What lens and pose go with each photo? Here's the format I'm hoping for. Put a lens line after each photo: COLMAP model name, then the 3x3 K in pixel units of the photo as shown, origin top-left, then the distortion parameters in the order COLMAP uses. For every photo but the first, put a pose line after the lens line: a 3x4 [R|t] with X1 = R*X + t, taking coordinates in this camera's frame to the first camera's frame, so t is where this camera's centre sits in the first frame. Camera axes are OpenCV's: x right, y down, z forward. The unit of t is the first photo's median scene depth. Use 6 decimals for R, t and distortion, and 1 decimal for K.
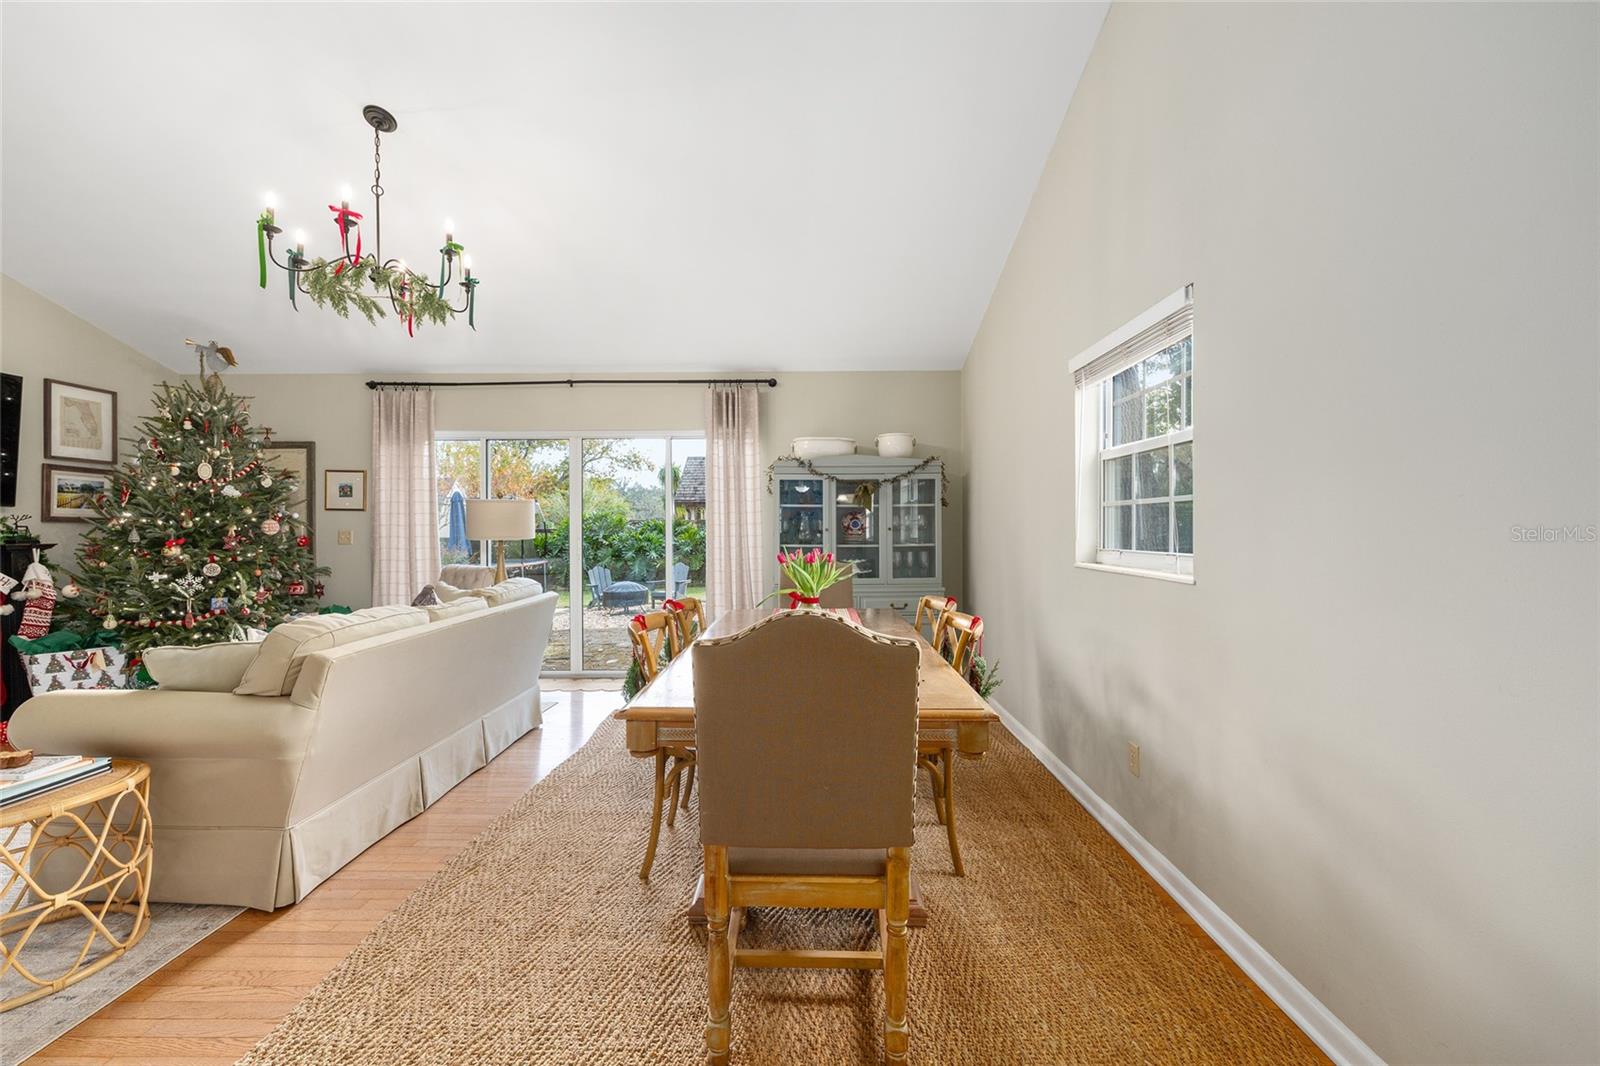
lens RADIAL K [[641.8, 0, 803.4], [0, 641.8, 532.6], [0, 0, 1]] dist [-0.000988, 0.000276]
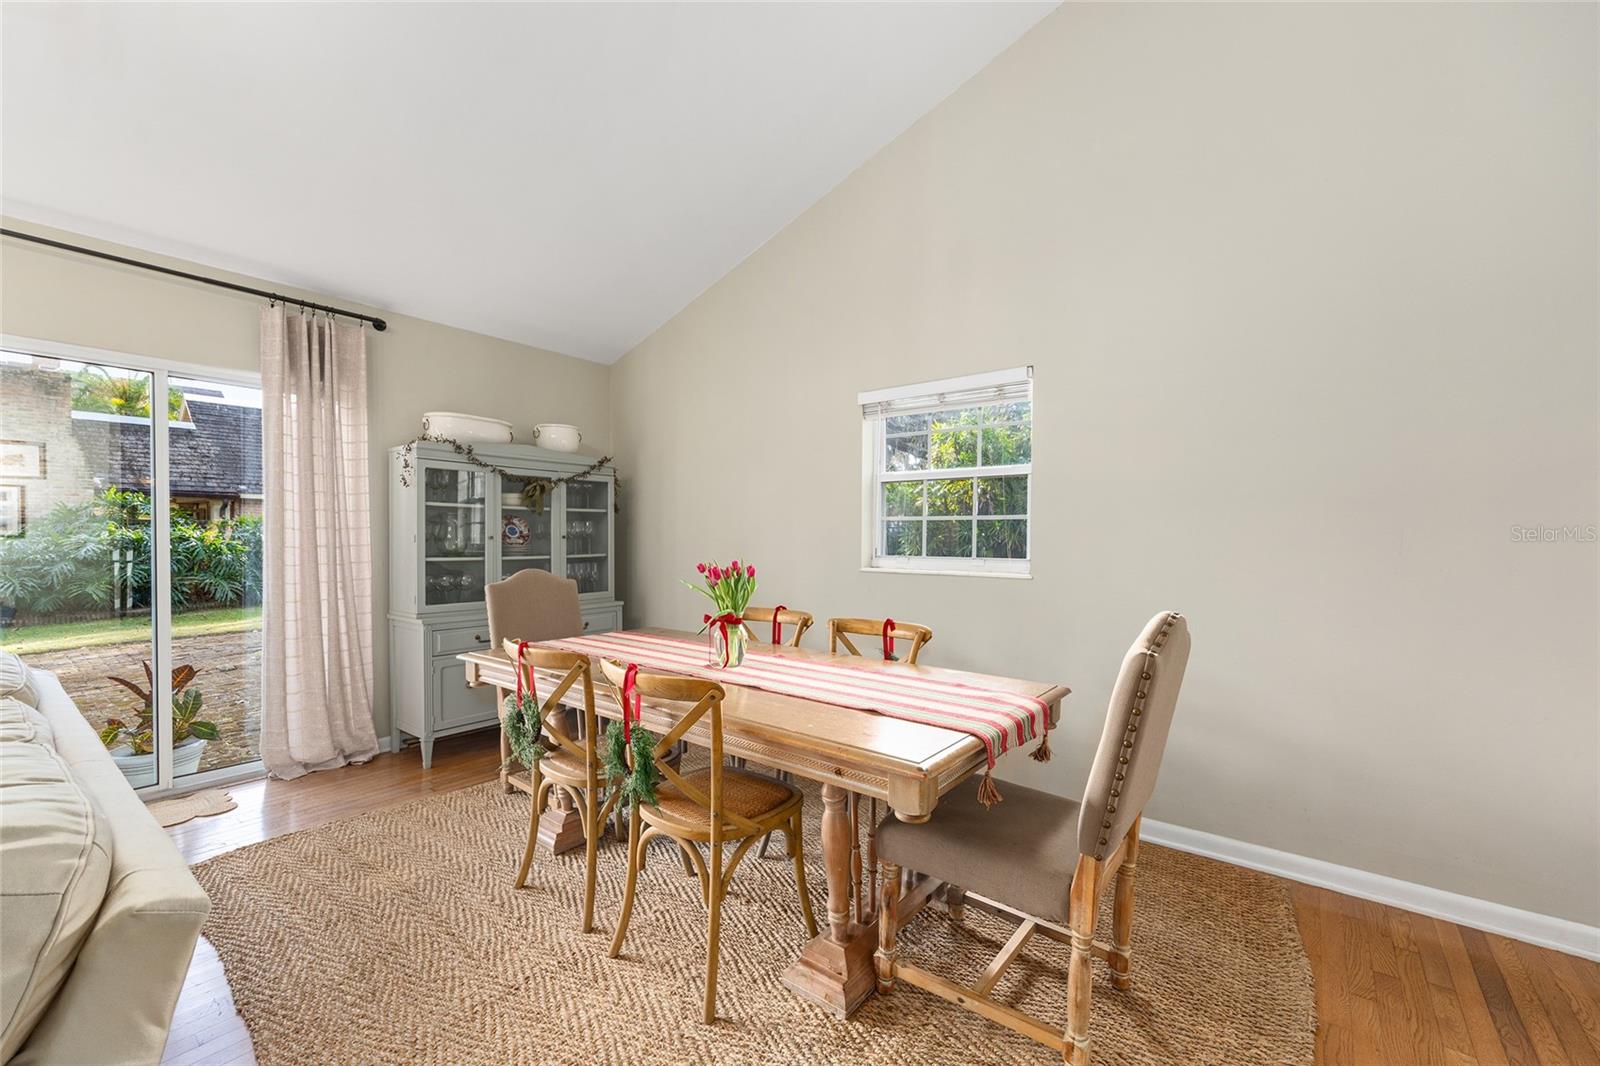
lens RADIAL K [[644.4, 0, 800.3], [0, 644.4, 551.6], [0, 0, 1]] dist [0.000118, 0.000075]
pose [[0.613503, -0.010001, 0.789629, -0.391381], [-0.002975, 0.999883, 0.014975, -0.000523], [-0.789687, -0.011536, 0.613402, 0.258823]]
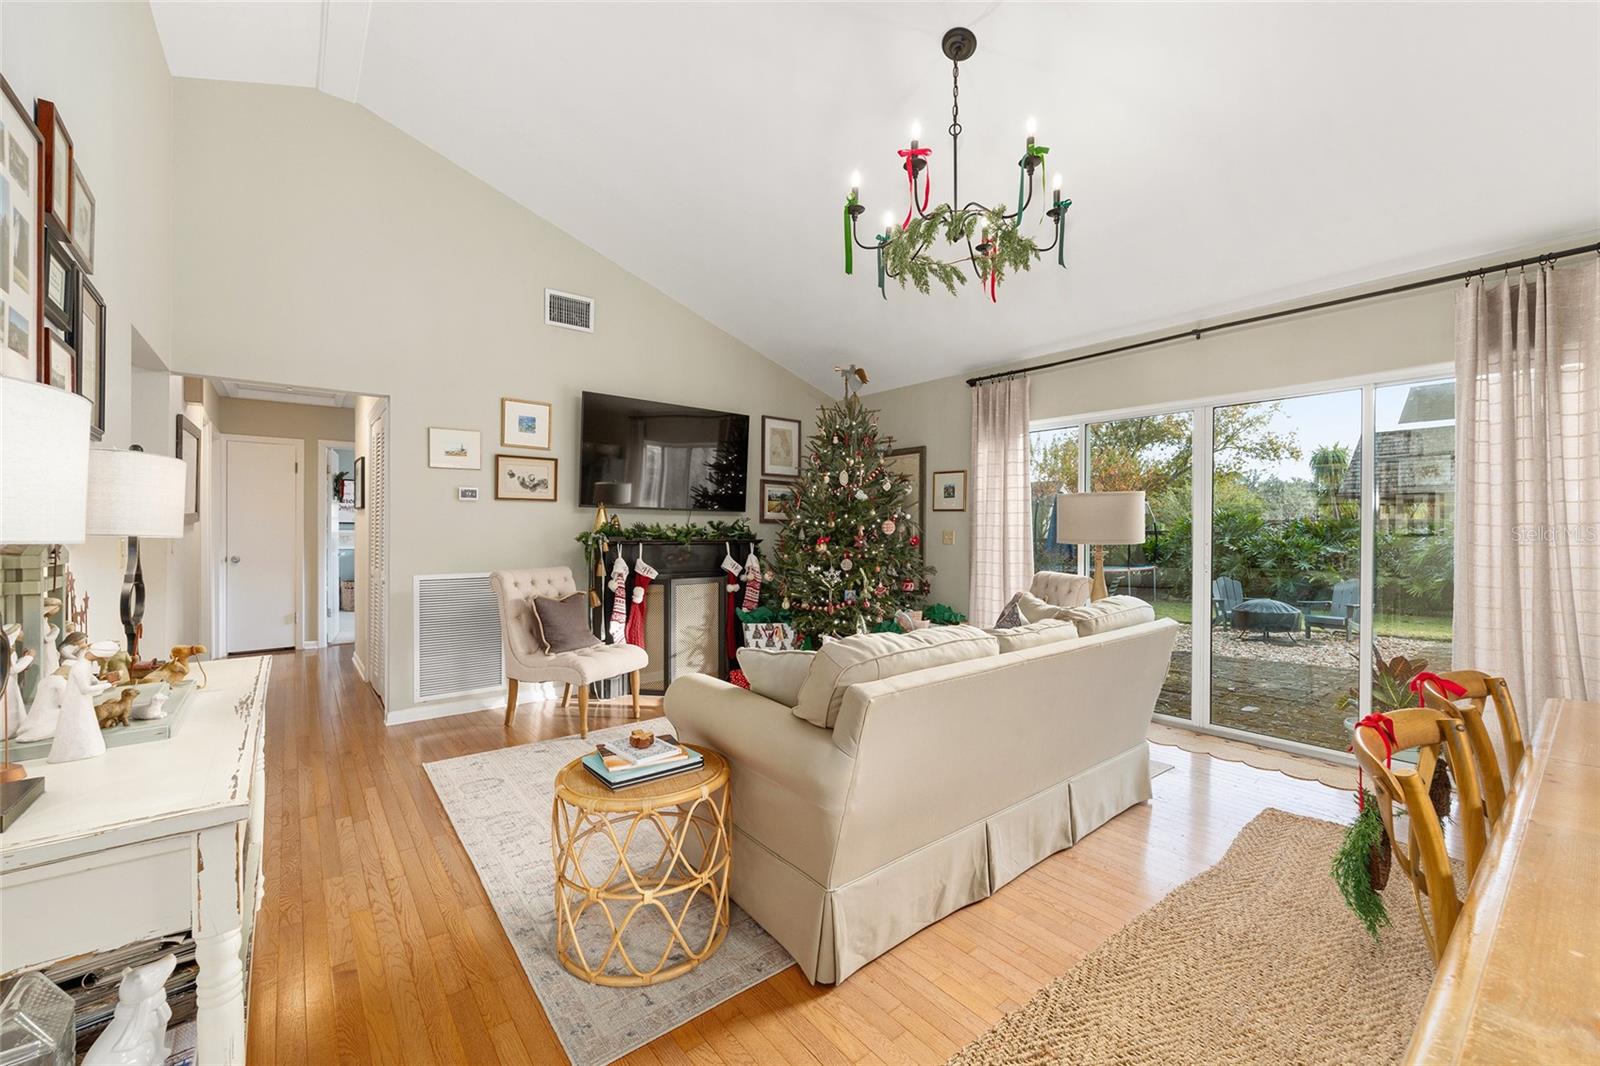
lens RADIAL K [[641.8, 0, 803.4], [0, 641.8, 532.6], [0, 0, 1]] dist [-0.000988, 0.000276]
pose [[0.634310, 0.009307, -0.773022, -0.093661], [-0.010738, 0.999937, 0.003228, -0.001821], [0.773004, 0.006253, 0.634371, 0.220814]]
